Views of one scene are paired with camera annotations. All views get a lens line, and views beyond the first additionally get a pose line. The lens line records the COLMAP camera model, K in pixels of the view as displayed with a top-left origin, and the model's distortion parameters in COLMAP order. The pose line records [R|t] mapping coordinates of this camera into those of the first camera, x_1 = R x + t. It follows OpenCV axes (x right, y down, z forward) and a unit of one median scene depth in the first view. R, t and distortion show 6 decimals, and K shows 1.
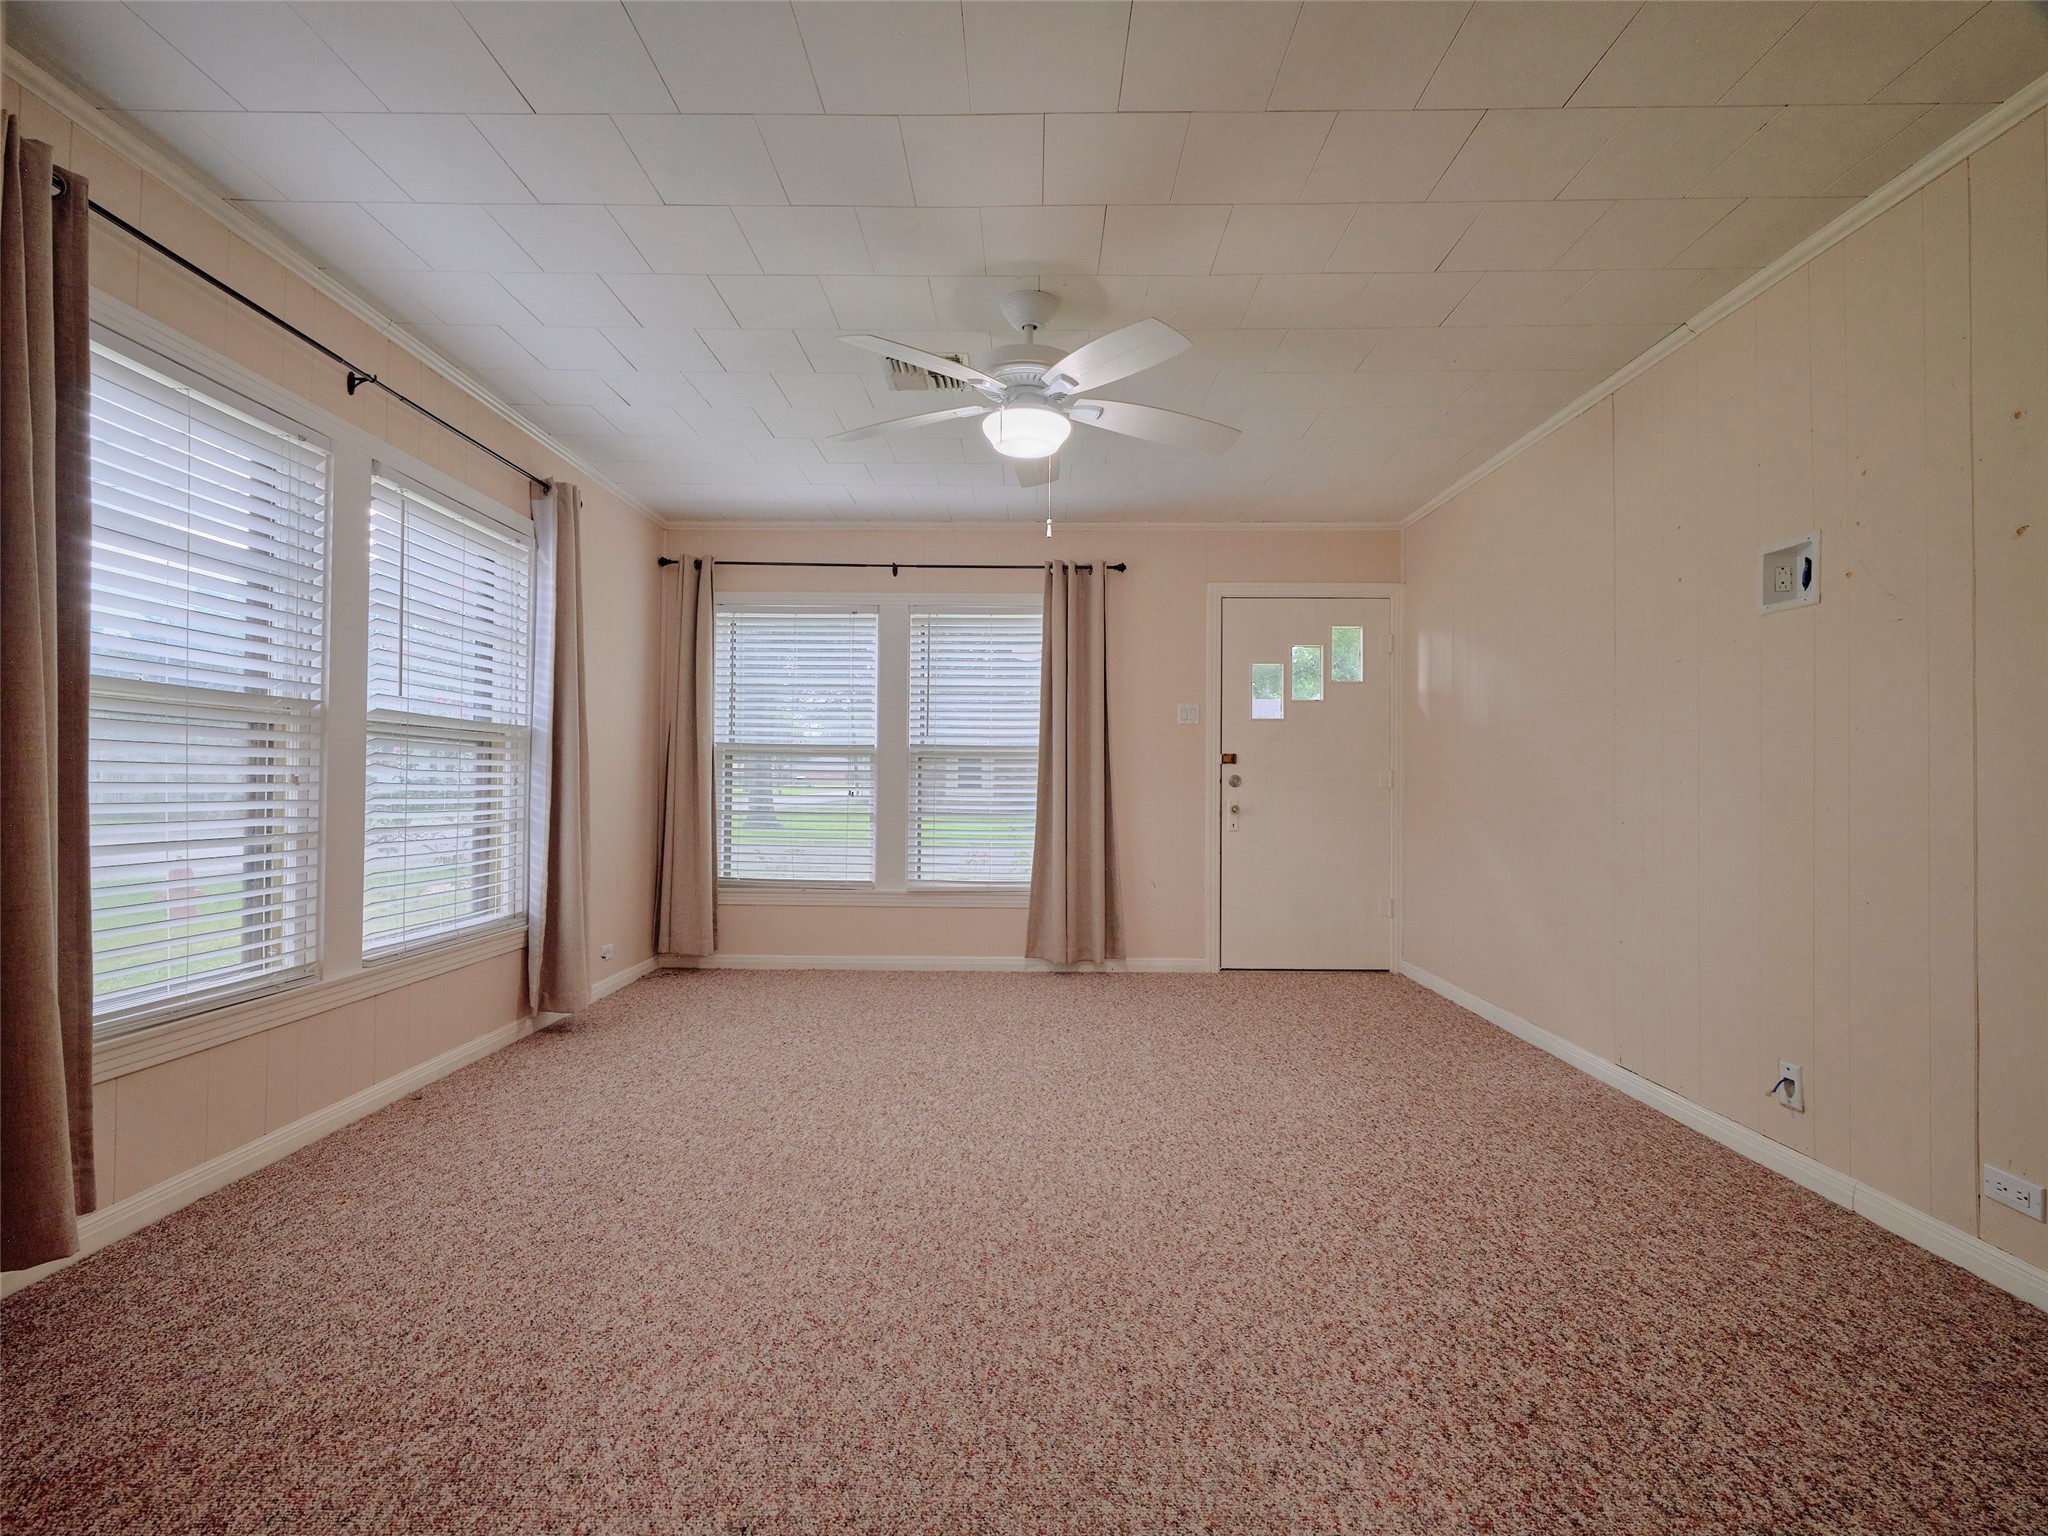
lens RADIAL K [[933.8, 0, 1024.7], [0, 933.8, 759.1], [0, 0, 1]] dist [0.001181, 0.000210]
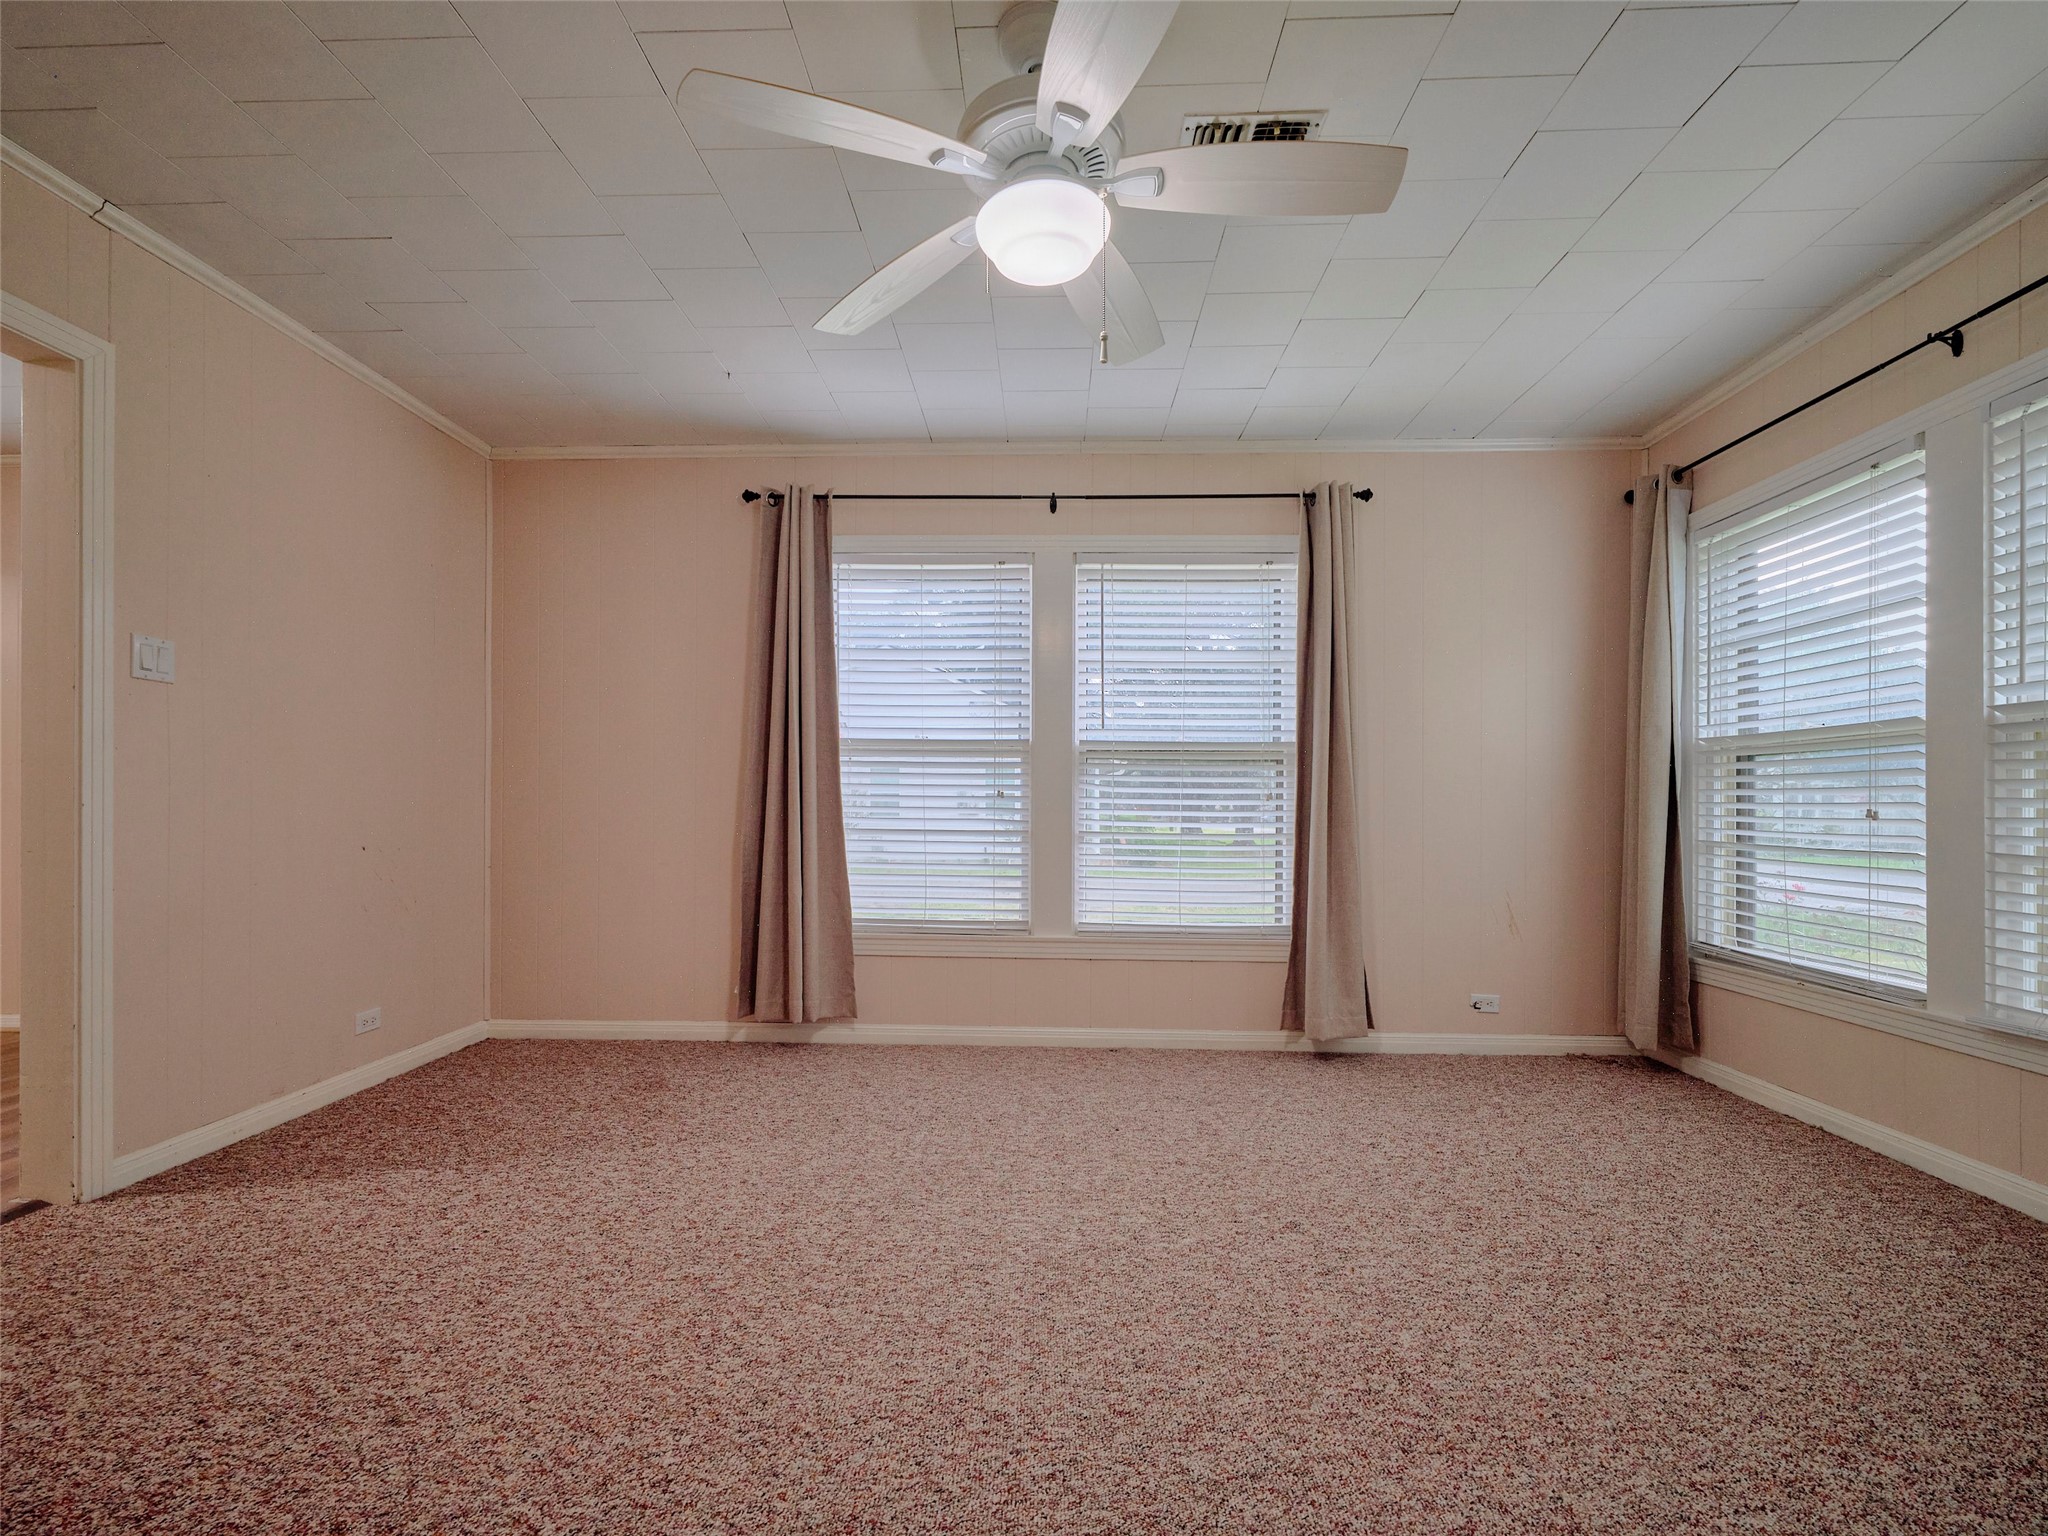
lens RADIAL K [[933.8, 0, 1010.6], [0, 933.8, 788.6], [0, 0, 1]] dist [0.001181, 0.000210]
pose [[-0.038569, -0.030770, -0.998782, 0.649454], [0.017238, 0.999357, -0.031454, 0.055968], [0.999107, -0.018430, -0.038013, 0.981495]]
